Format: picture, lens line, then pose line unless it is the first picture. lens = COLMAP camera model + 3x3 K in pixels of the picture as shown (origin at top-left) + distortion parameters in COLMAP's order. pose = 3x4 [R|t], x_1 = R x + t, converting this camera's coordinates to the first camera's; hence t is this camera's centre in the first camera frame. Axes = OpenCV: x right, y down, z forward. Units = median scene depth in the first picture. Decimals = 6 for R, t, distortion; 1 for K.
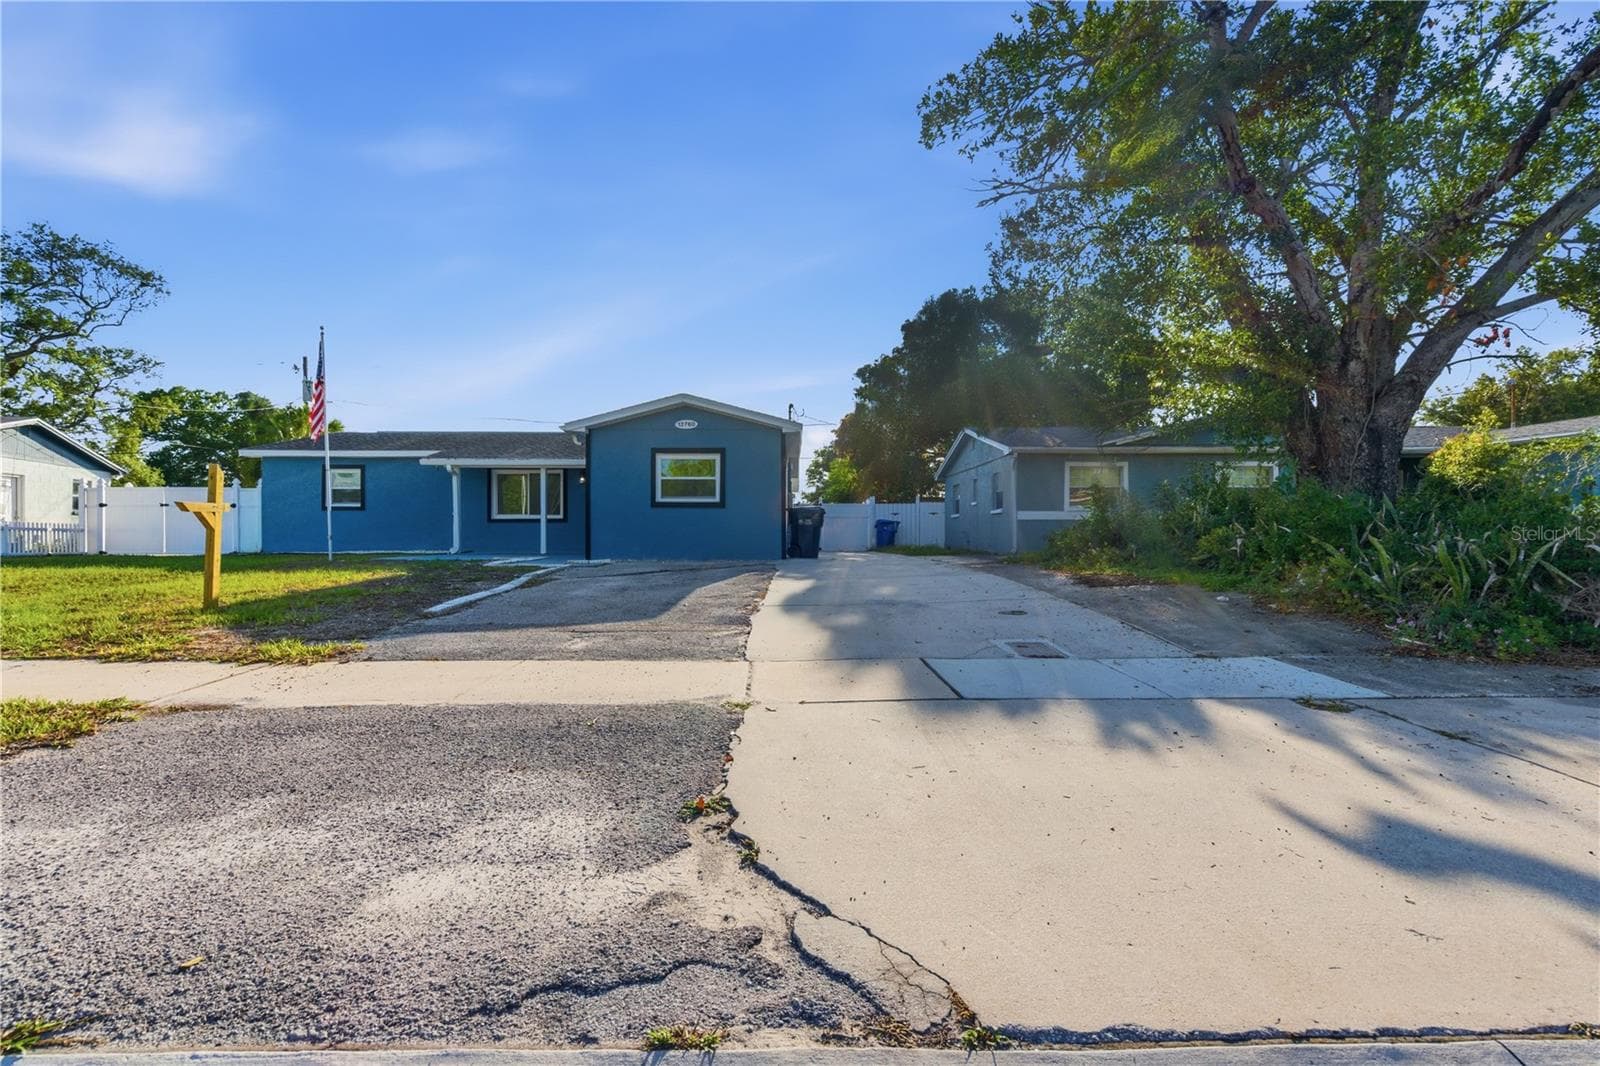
lens RADIAL K [[742.6, 0, 800.7], [0, 742.6, 533.7], [0, 0, 1]] dist [-0.004273, -0.001764]
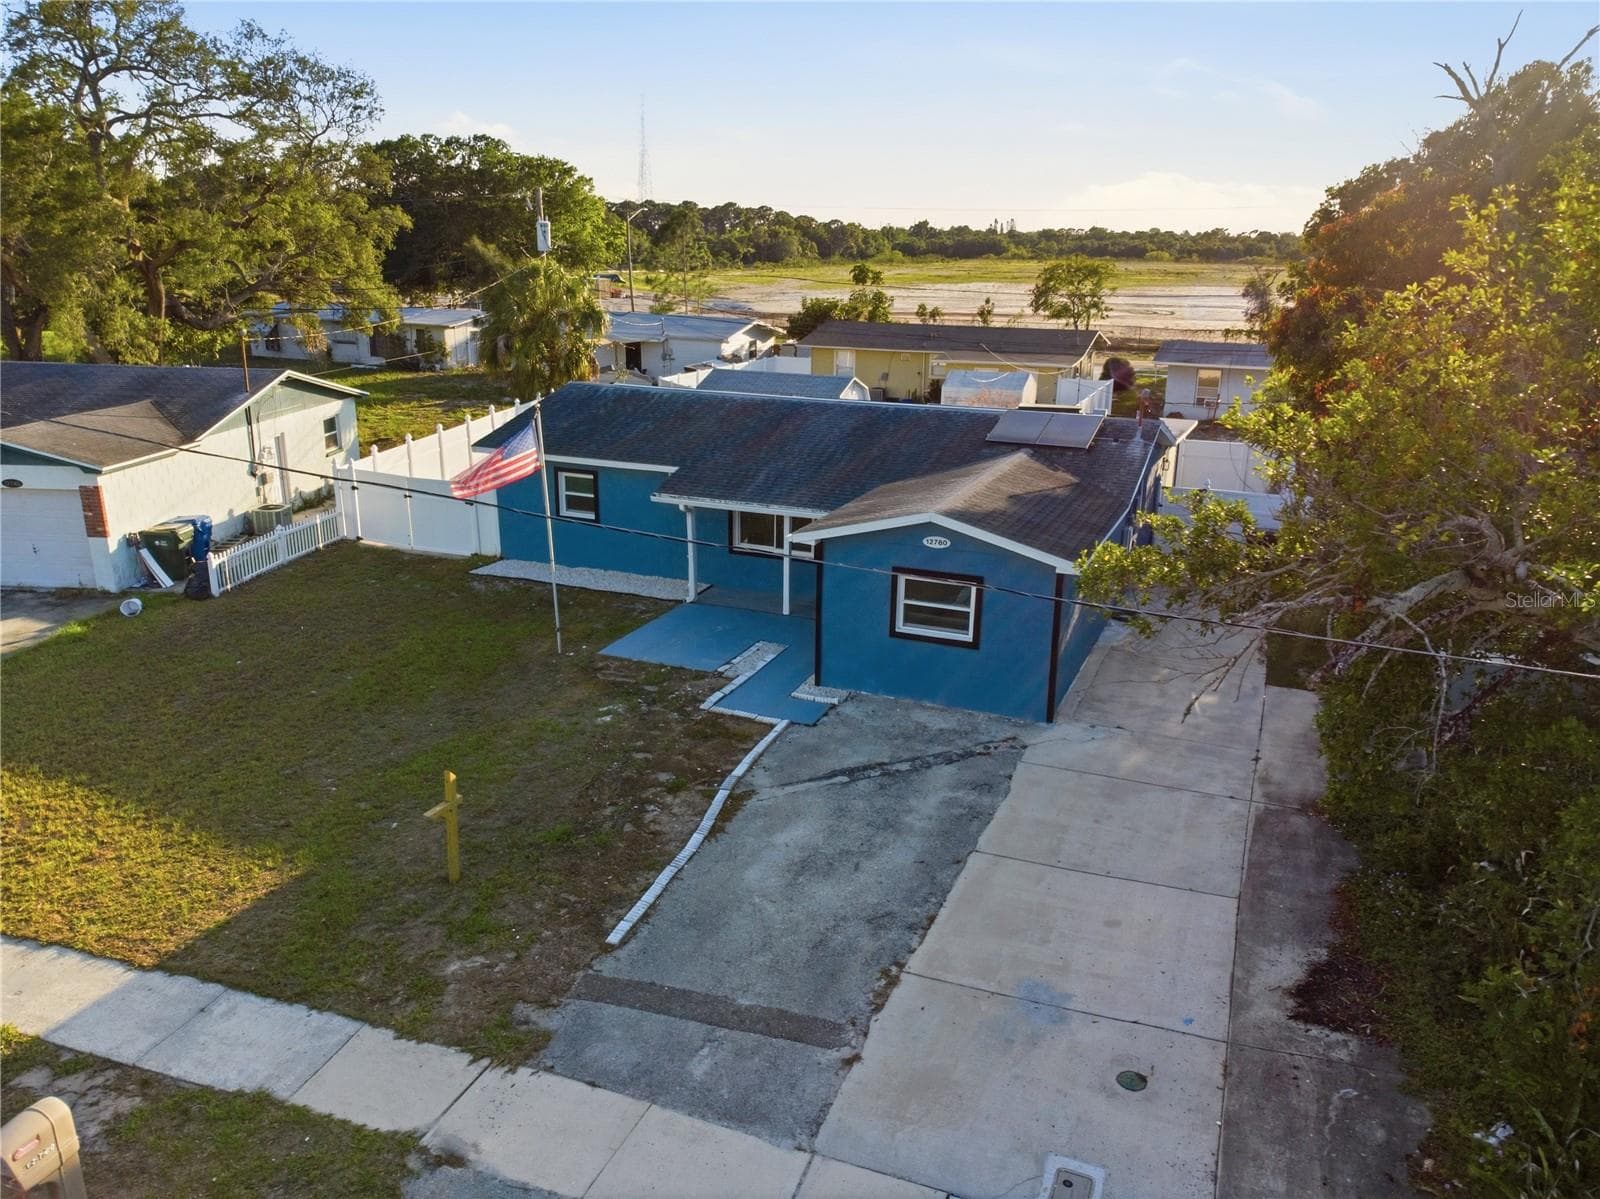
lens RADIAL K [[1196.4, 0, 801.4], [0, 1196.4, 593.4], [0, 0, 1]] dist [0.024948, -0.009583]
pose [[0.919088, 0.124978, -0.373707, 0.150302], [-0.012835, 0.957363, 0.288602, -0.355357], [0.393843, -0.260454, 0.881505, -0.142485]]
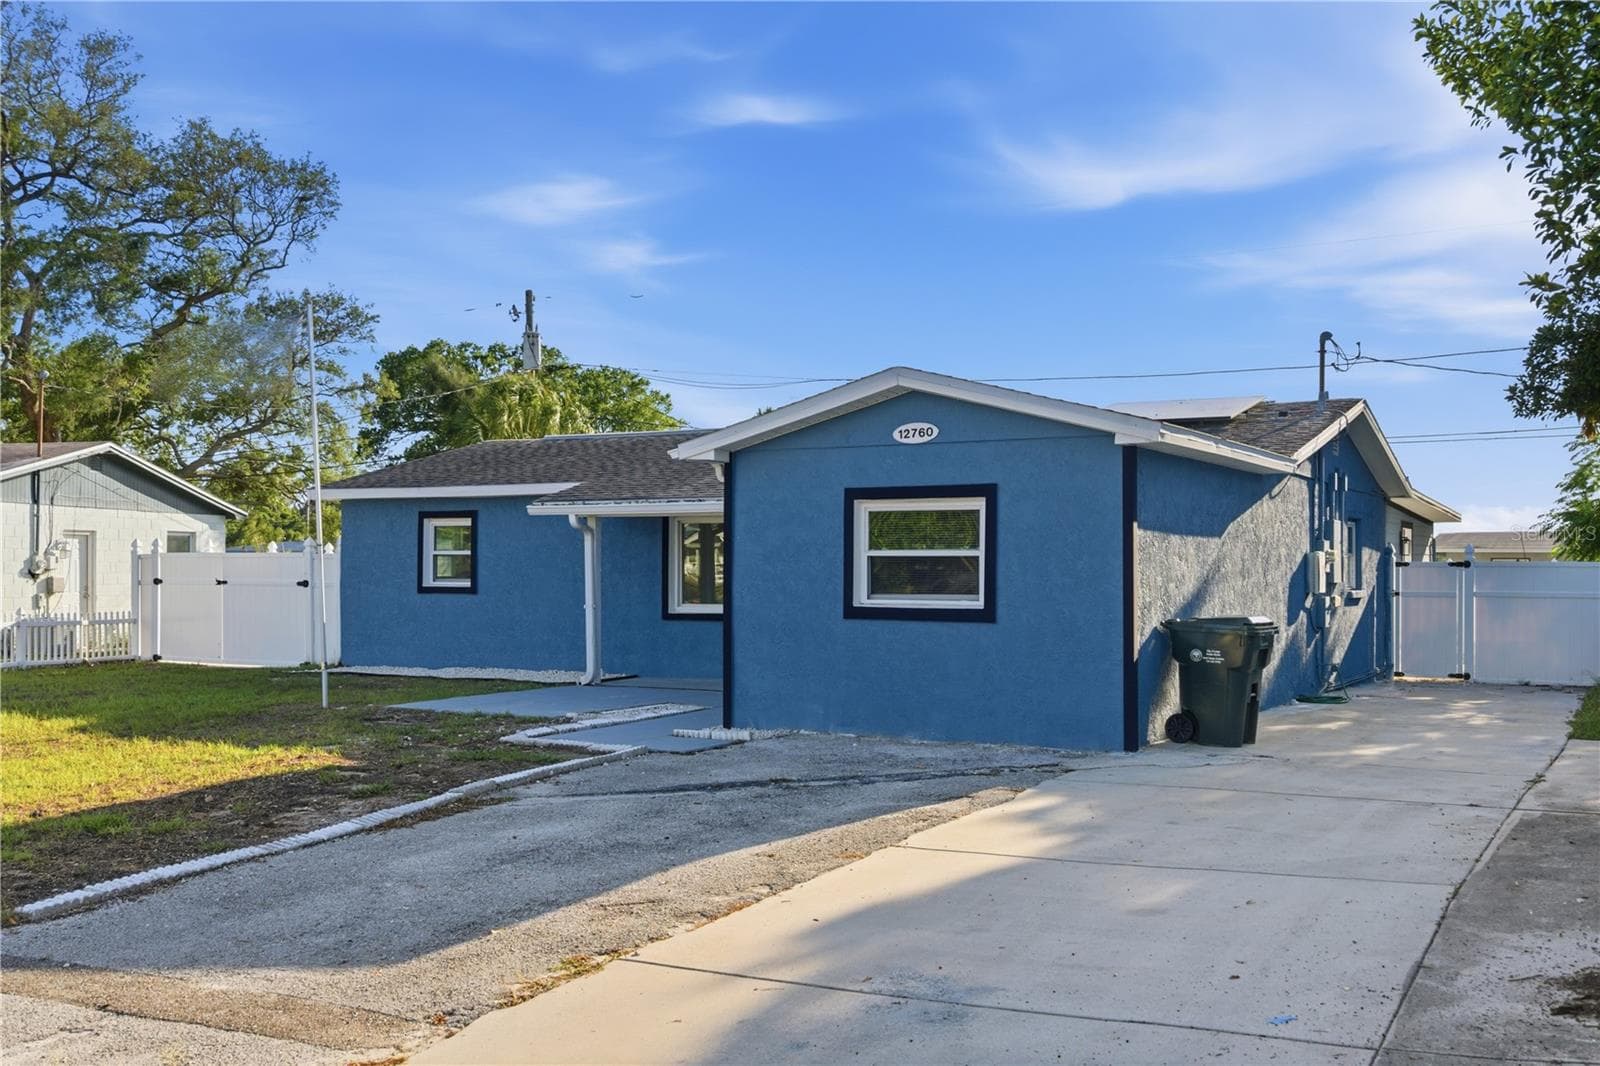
lens RADIAL K [[1578.5, 0, 803.3], [0, 1578.5, 569.2], [0, 0, 1]] dist [0.002053, 0.000000]
pose [[0.865194, 0.001479, -0.501435, 0.203756], [-0.000037, 0.999996, 0.002886, -0.053271], [0.501437, -0.002478, 0.865191, 0.113964]]
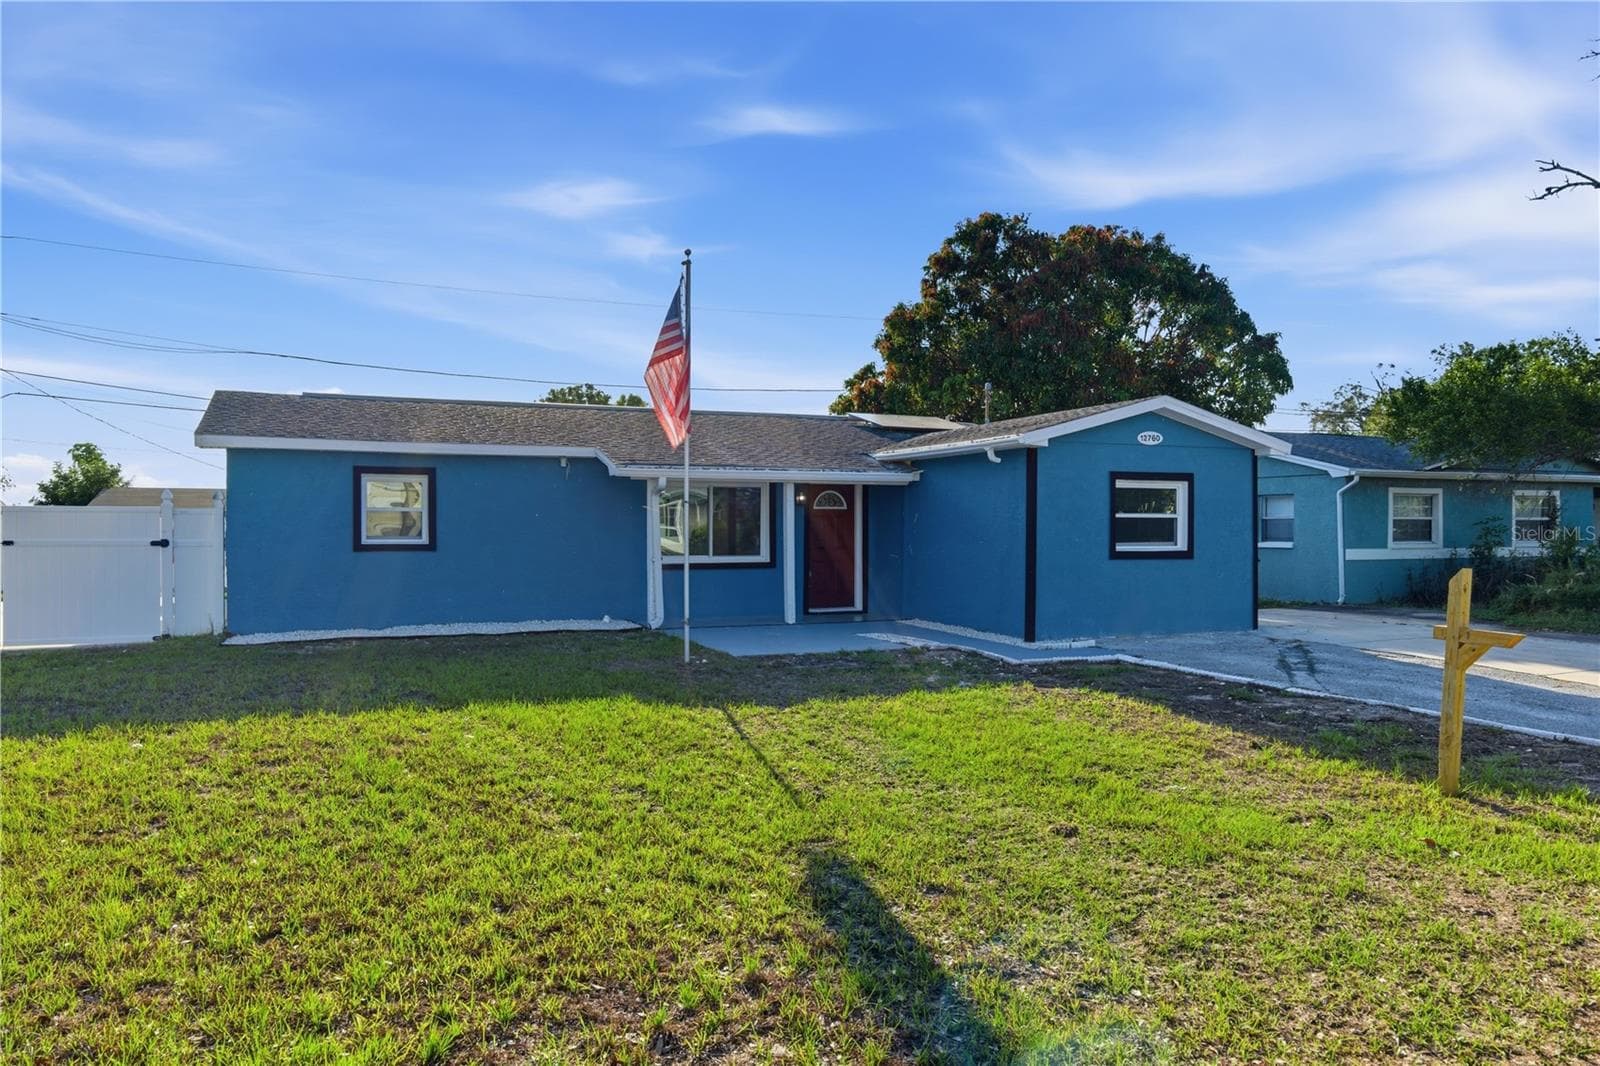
lens RADIAL K [[1137.8, 0, 800.7], [0, 1137.8, 529.7], [0, 0, 1]] dist [-0.029995, 0.007515]
pose [[0.918252, 0.000654, 0.395997, -0.672429], [-0.002201, 0.999992, 0.003451, -0.050852], [-0.395991, -0.004041, 0.918246, 0.125226]]
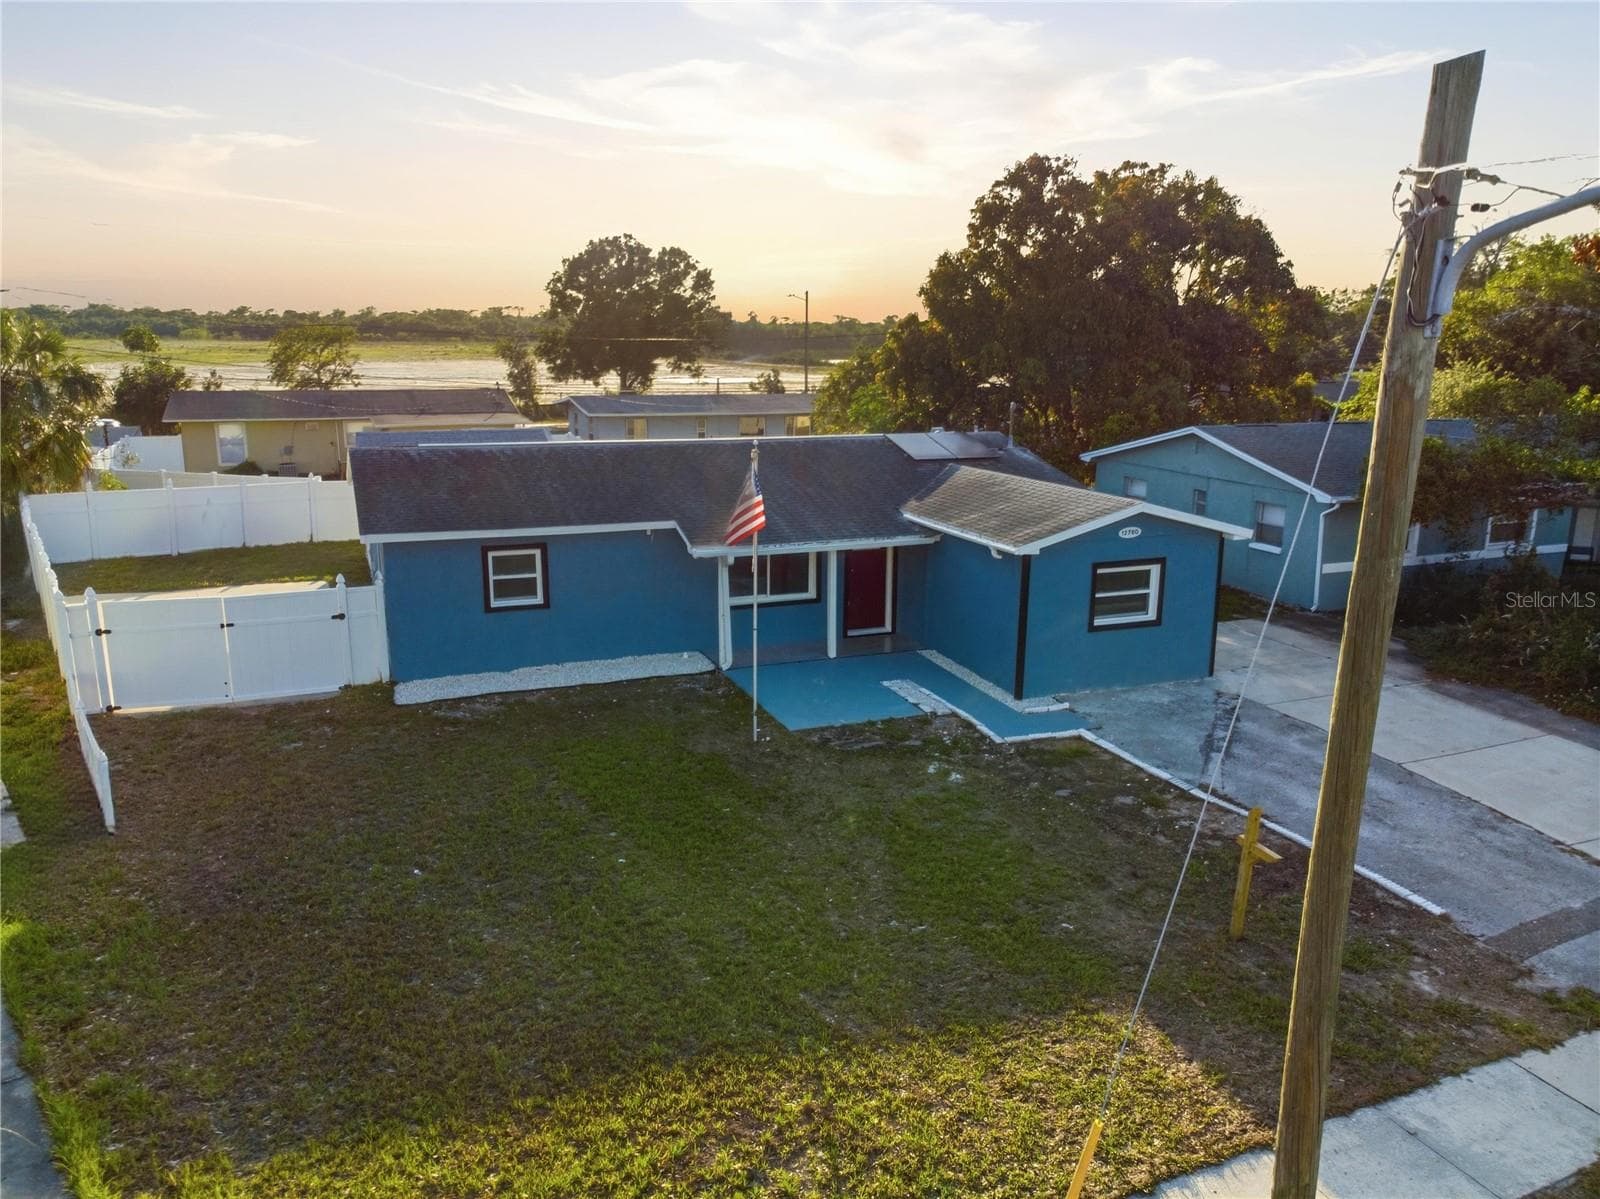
lens RADIAL K [[1196.4, 0, 802.9], [0, 1196.4, 604.4], [0, 0, 1]] dist [0.024948, -0.009583]
pose [[0.932294, -0.073547, 0.354145, -0.760907], [-0.009587, 0.973741, 0.227458, -0.288465], [-0.361574, -0.215453, 0.907108, -0.085564]]
